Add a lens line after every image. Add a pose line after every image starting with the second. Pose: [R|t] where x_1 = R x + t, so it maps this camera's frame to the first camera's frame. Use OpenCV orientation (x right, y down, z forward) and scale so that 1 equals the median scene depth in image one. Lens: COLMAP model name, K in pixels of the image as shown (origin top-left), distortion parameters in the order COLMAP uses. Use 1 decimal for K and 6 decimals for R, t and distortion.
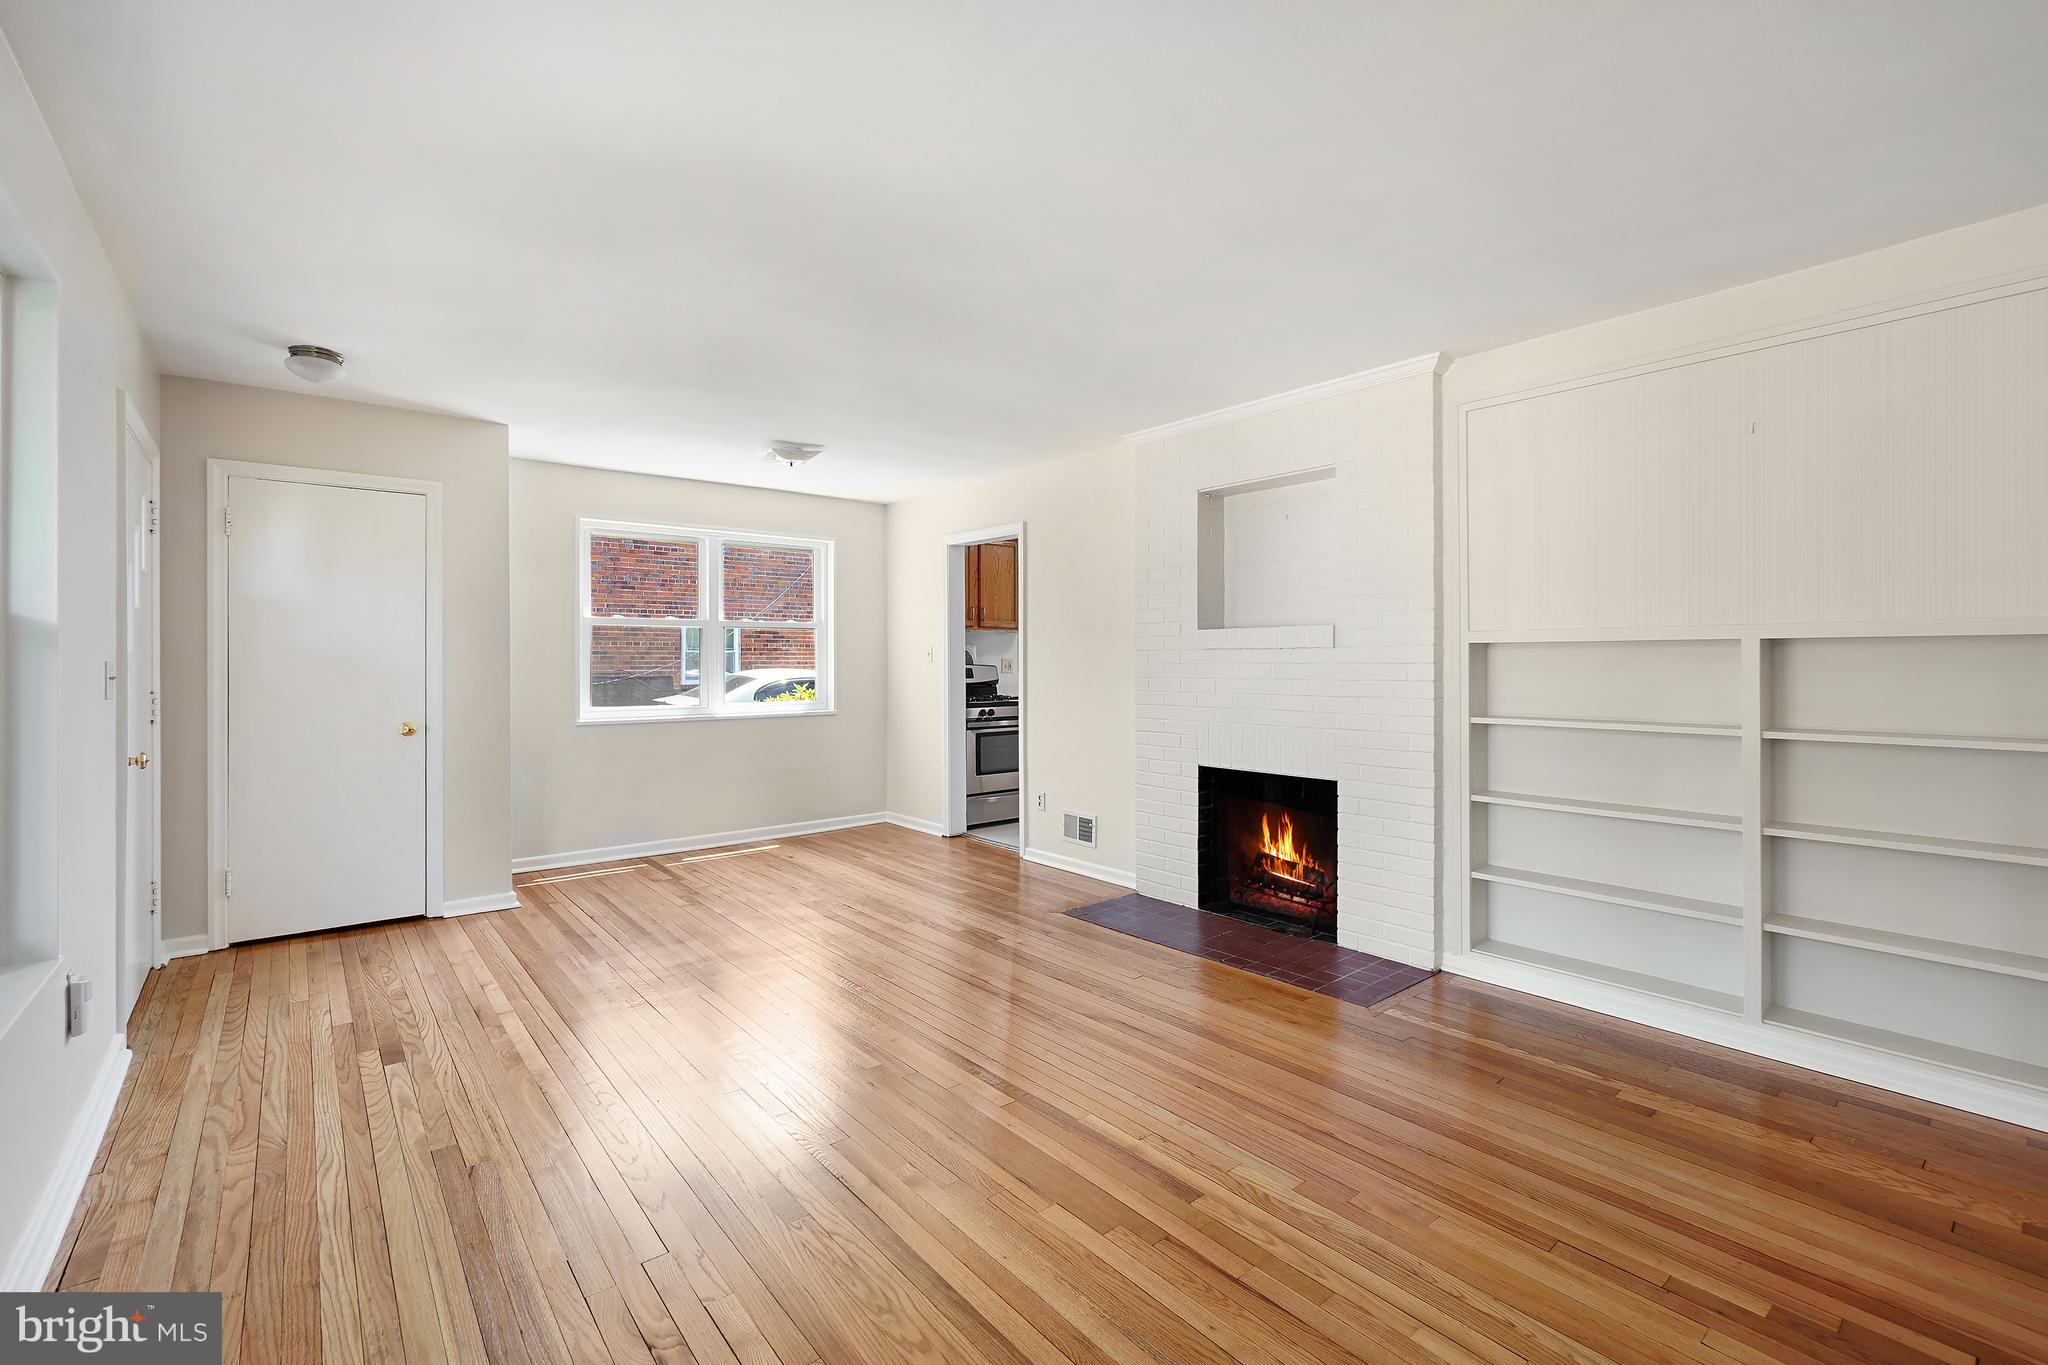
lens RADIAL K [[888.5, 0, 1015.6], [0, 888.5, 656.7], [0, 0, 1]] dist [-0.011563, 0.004448]
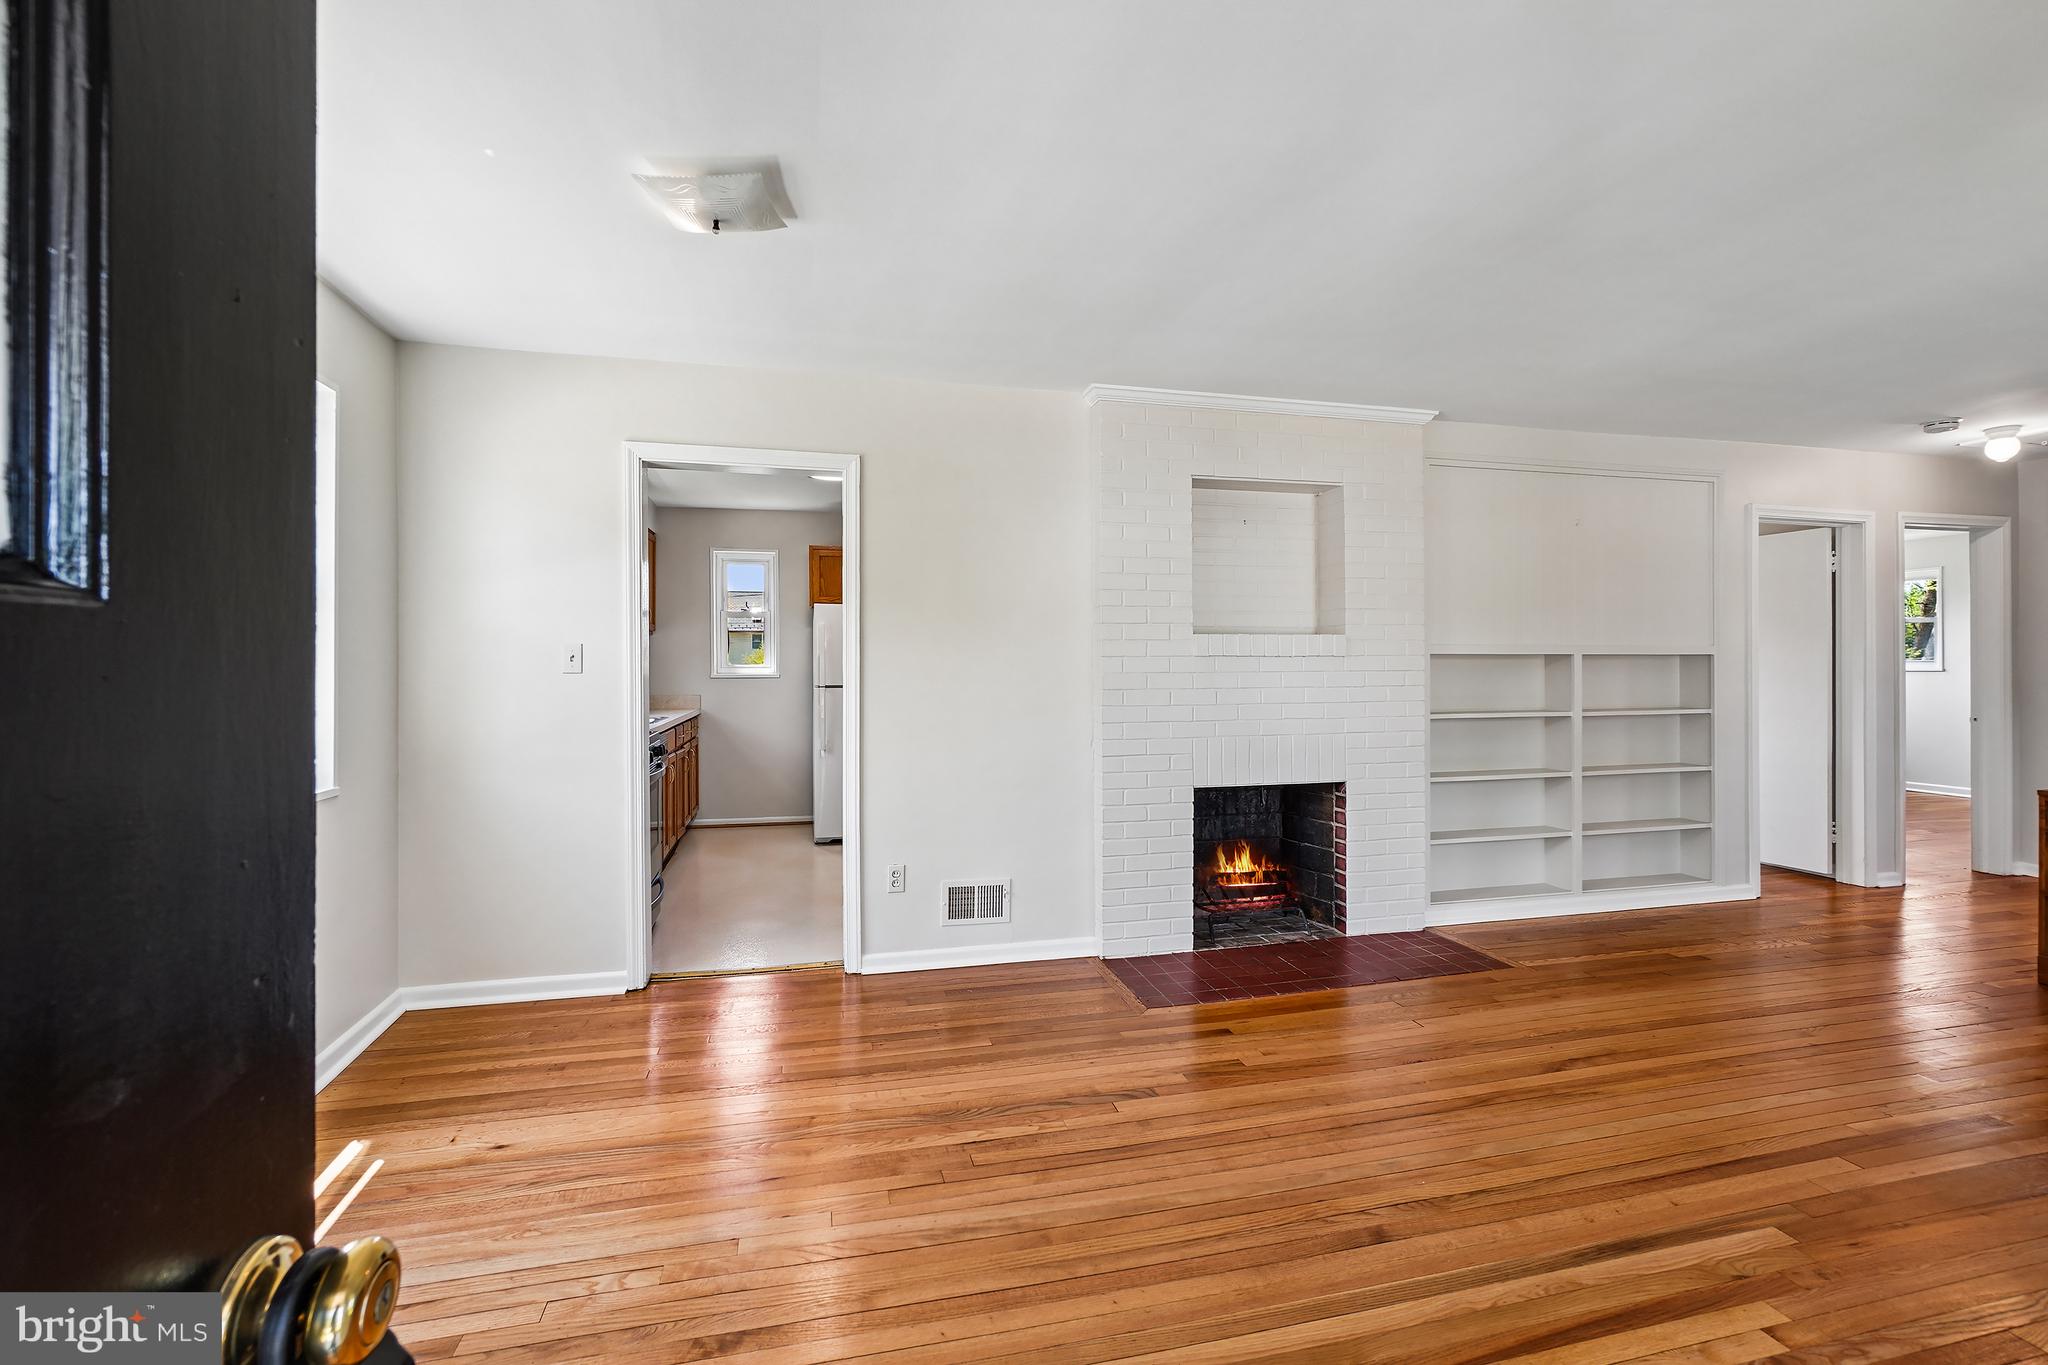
lens RADIAL K [[888.5, 0, 1021.1], [0, 888.5, 668.5], [0, 0, 1]] dist [-0.011563, 0.004448]
pose [[0.432717, -0.002248, 0.901527, -0.706583], [-0.003603, 0.999985, 0.004223, 0.001067], [-0.901523, -0.005075, 0.432702, 0.823562]]
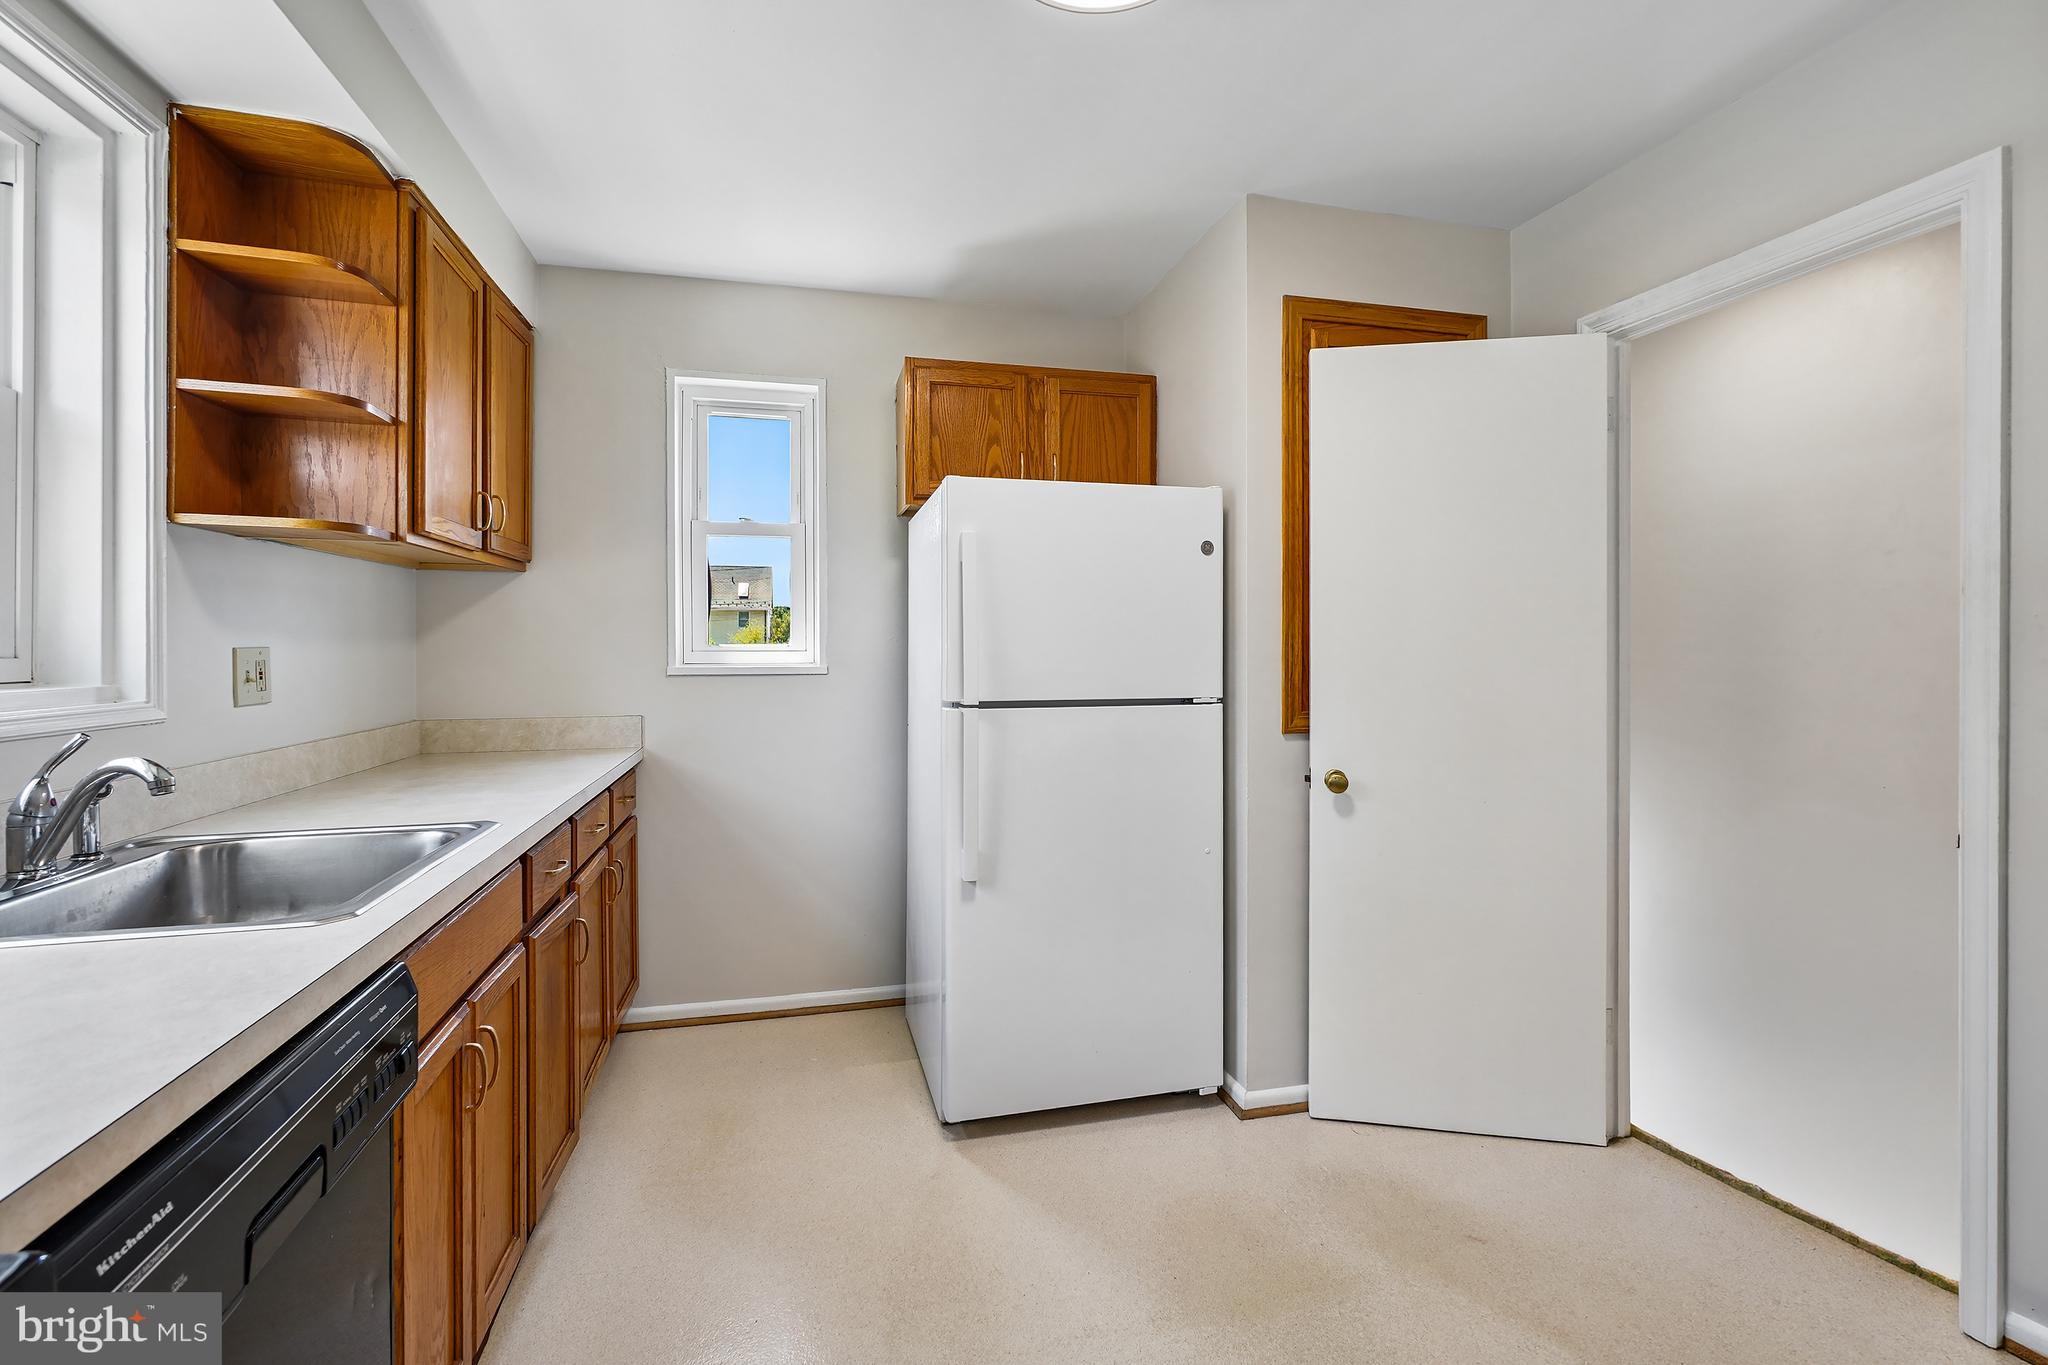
lens RADIAL K [[888.5, 0, 1006.6], [0, 888.5, 658.9], [0, 0, 1]] dist [-0.011563, 0.004448]
pose [[0.417938, -0.008805, 0.908433, 0.010820], [-0.007960, 0.999879, 0.013354, 0.003509], [-0.908441, -0.012813, 0.417817, 1.527153]]
